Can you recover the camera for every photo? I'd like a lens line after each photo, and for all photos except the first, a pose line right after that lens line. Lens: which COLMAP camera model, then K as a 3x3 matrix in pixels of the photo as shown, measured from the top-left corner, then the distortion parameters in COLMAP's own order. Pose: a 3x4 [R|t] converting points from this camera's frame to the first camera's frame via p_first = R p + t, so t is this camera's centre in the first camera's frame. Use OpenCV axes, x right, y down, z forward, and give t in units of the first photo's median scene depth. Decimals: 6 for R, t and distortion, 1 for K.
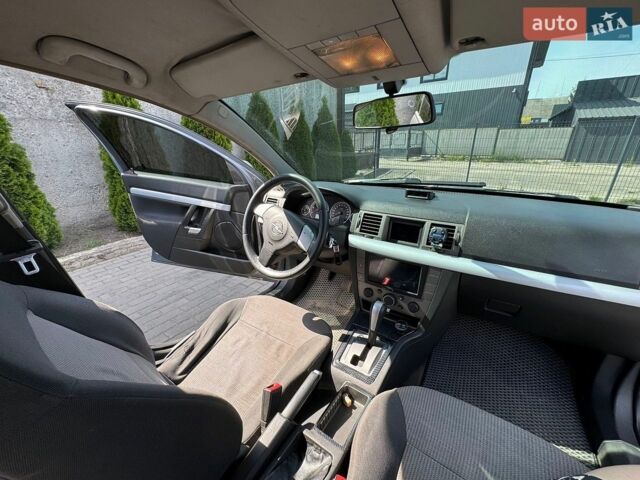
lens RADIAL K [[256.1, 0, 320.0], [0, 256.1, 240.0], [0, 0, 1]] dist [-0.000538, 0.000087]
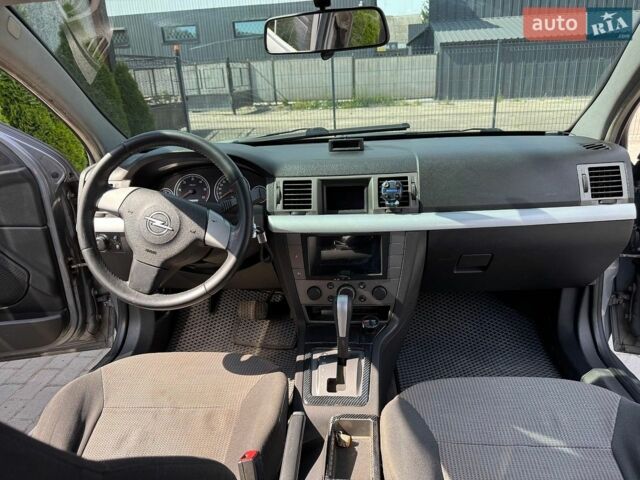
lens RADIAL K [[450.3, 0, 320.0], [0, 450.3, 240.0], [0, 0, 1]] dist [0.112416, -0.174805]
pose [[0.871102, -0.193577, 0.451341, -0.321903], [0.210060, 0.977590, 0.013860, 0.053240], [-0.443910, 0.082735, 0.892244, -0.098190]]
